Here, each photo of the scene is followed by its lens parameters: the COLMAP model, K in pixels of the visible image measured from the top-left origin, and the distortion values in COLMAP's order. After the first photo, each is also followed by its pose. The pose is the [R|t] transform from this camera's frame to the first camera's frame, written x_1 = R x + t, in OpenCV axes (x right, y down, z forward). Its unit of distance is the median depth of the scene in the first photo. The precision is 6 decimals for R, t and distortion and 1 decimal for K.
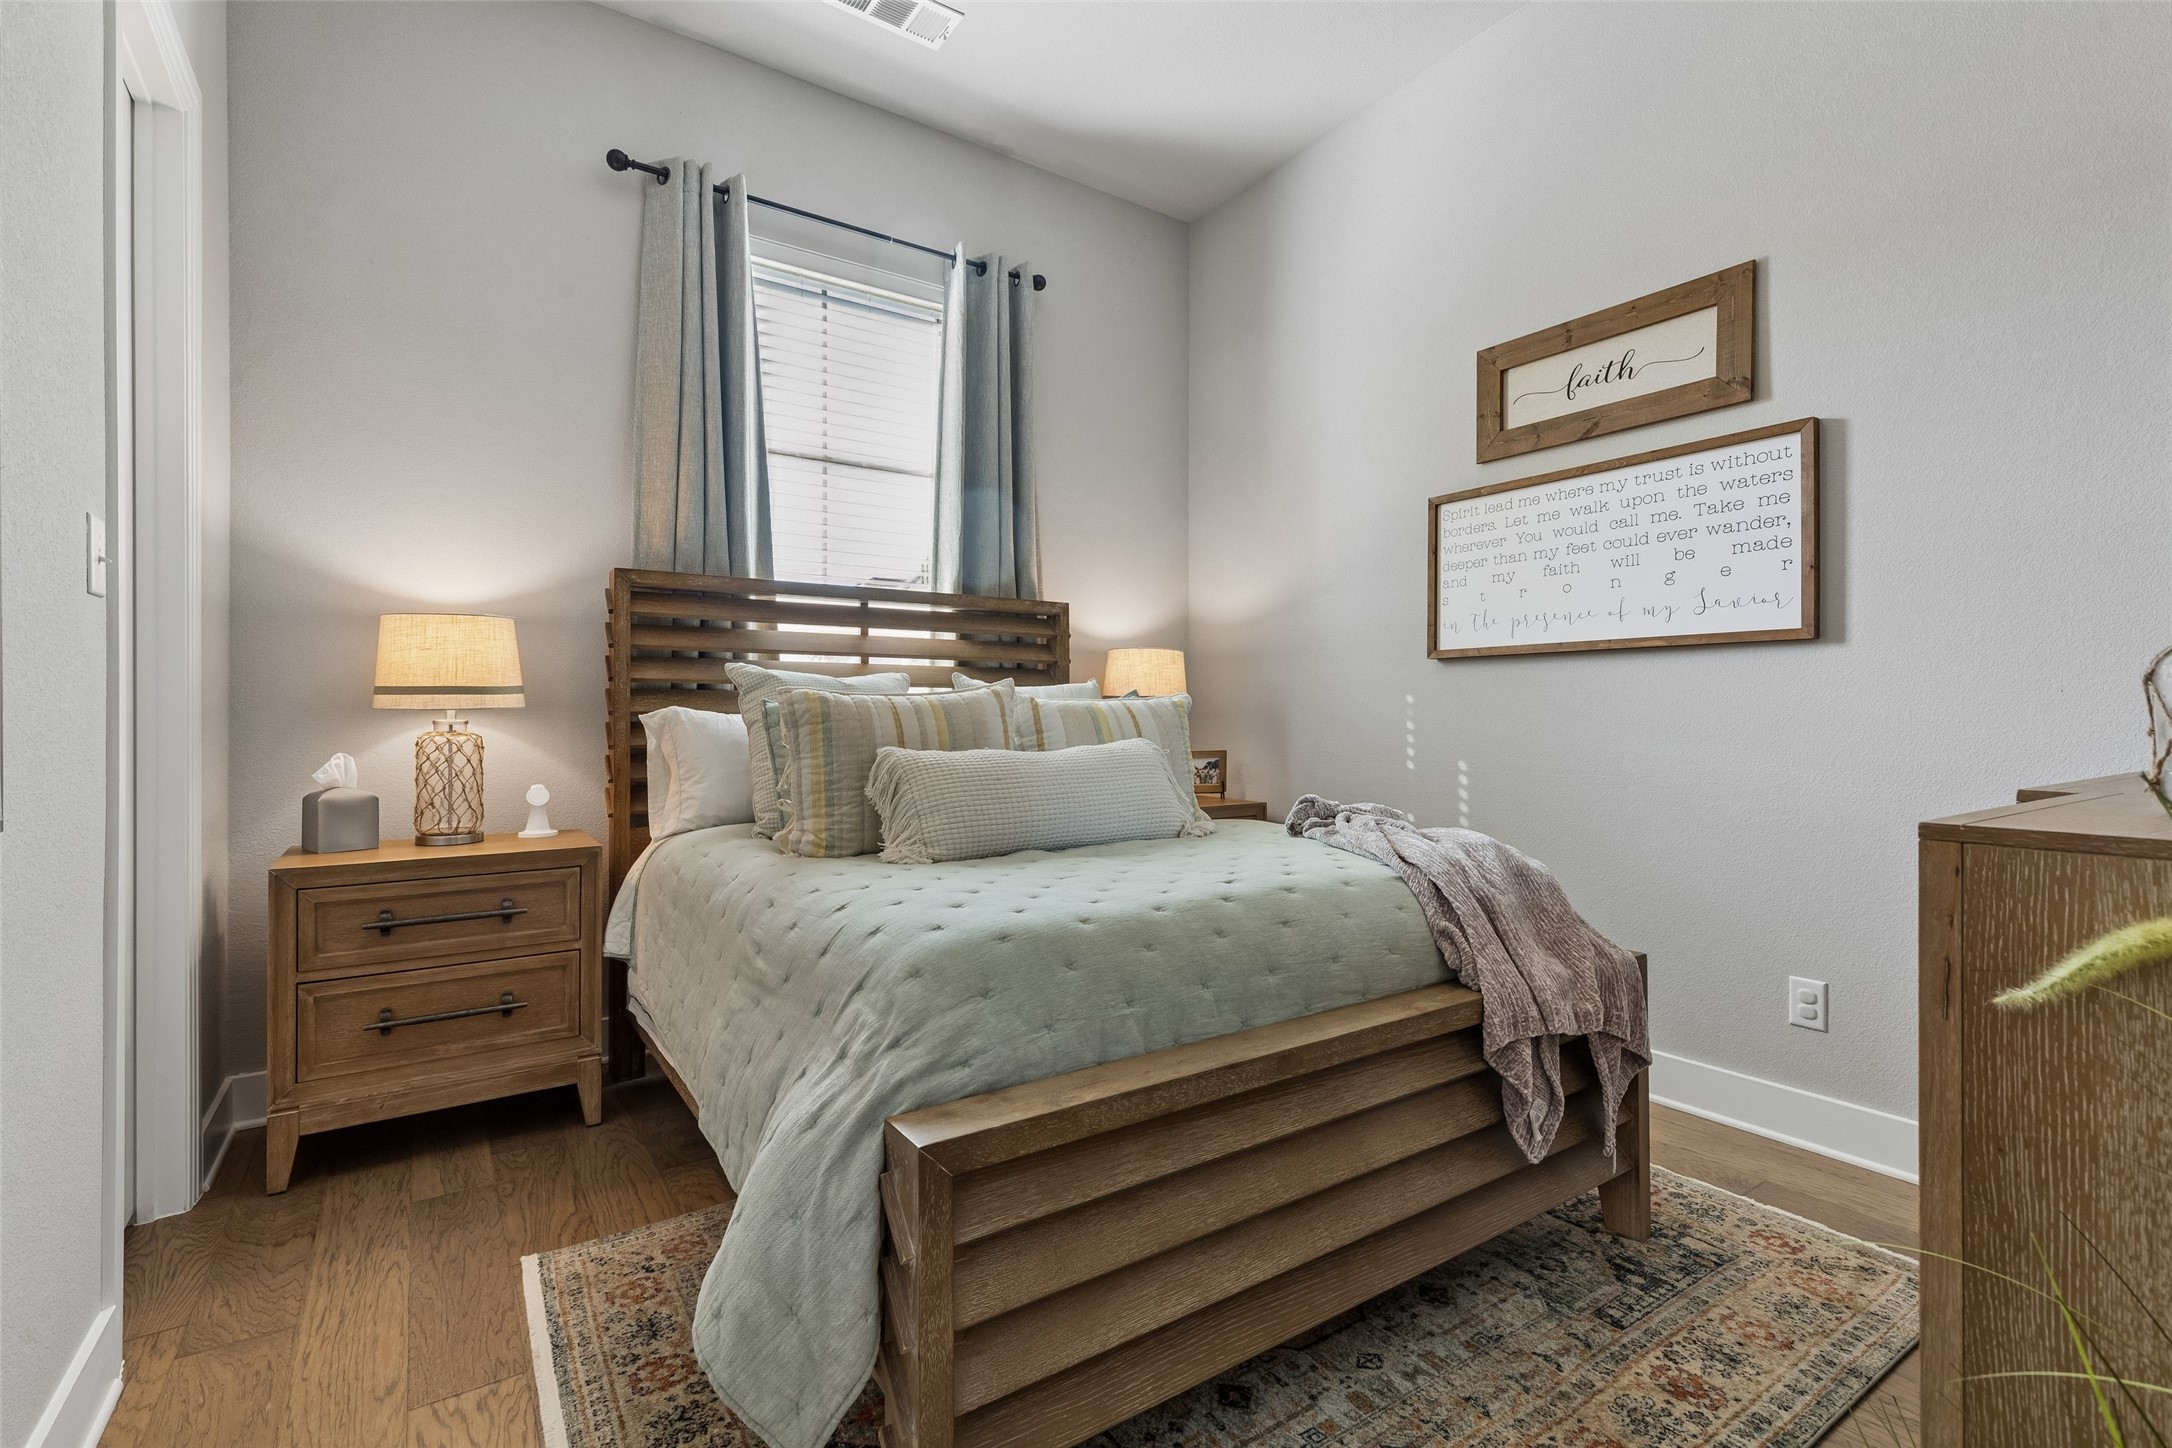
lens RADIAL K [[983.0, 0, 1087.2], [0, 983.0, 717.6], [0, 0, 1]] dist [-0.003294, -0.000025]
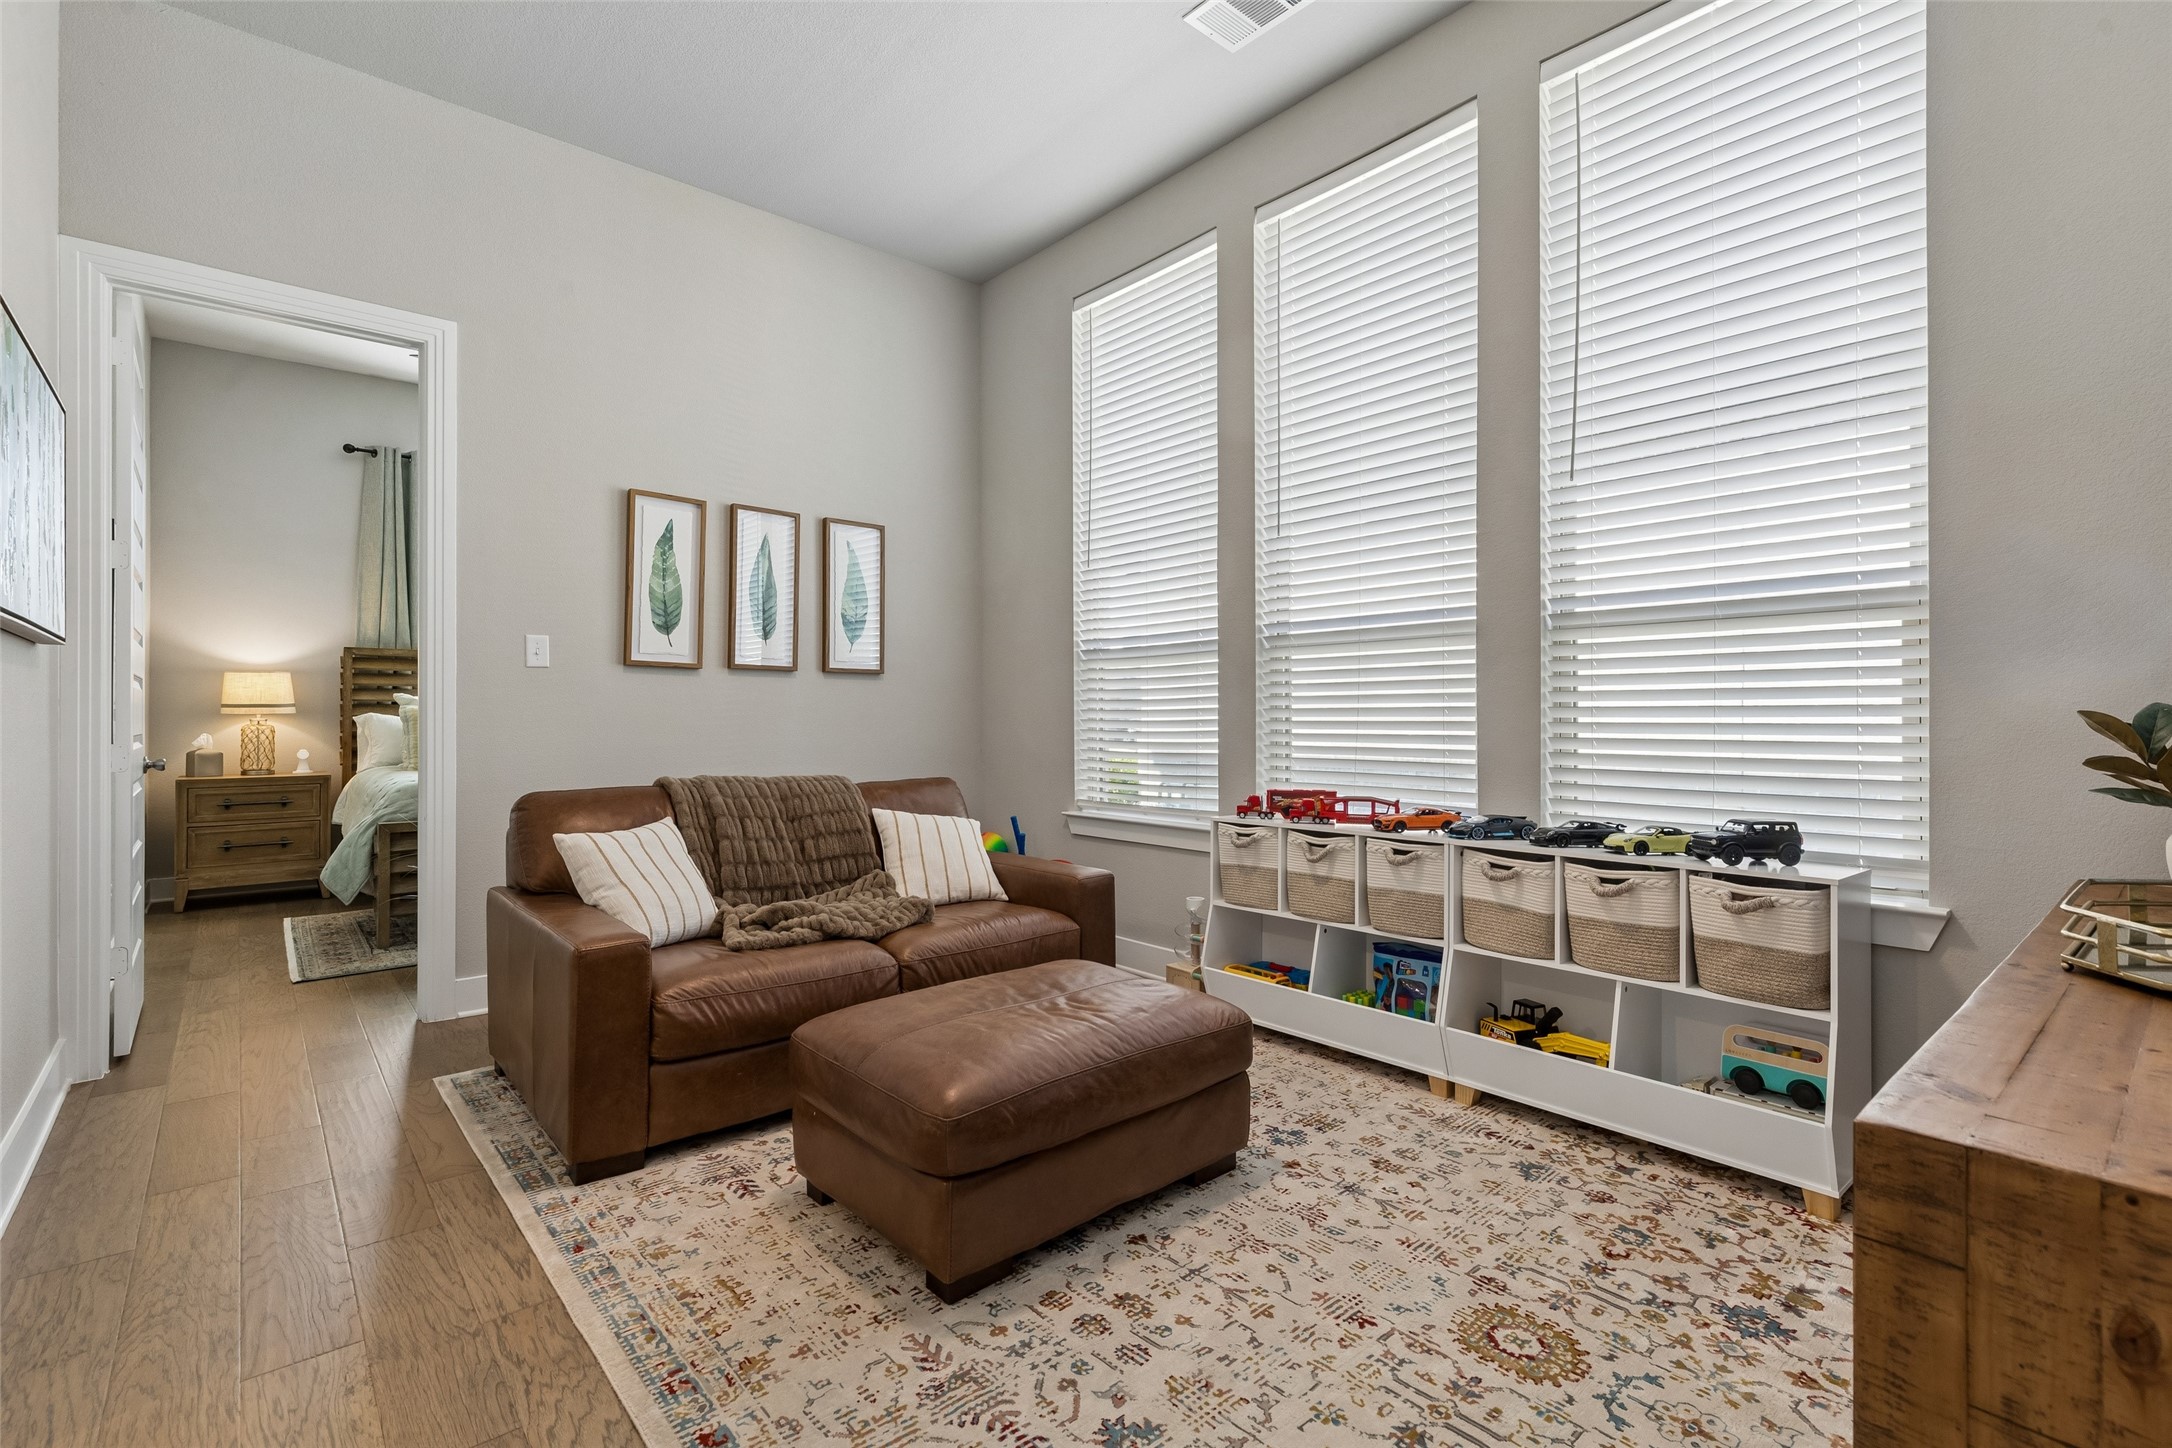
lens RADIAL K [[983.0, 0, 1084.5], [0, 983.0, 719.7], [0, 0, 1]] dist [-0.003294, -0.000025]
pose [[0.993604, -0.000146, 0.112920, 0.938158], [0.000995, 0.999972, -0.007459, 0.022173], [-0.112915, 0.007523, 0.993576, -1.385975]]
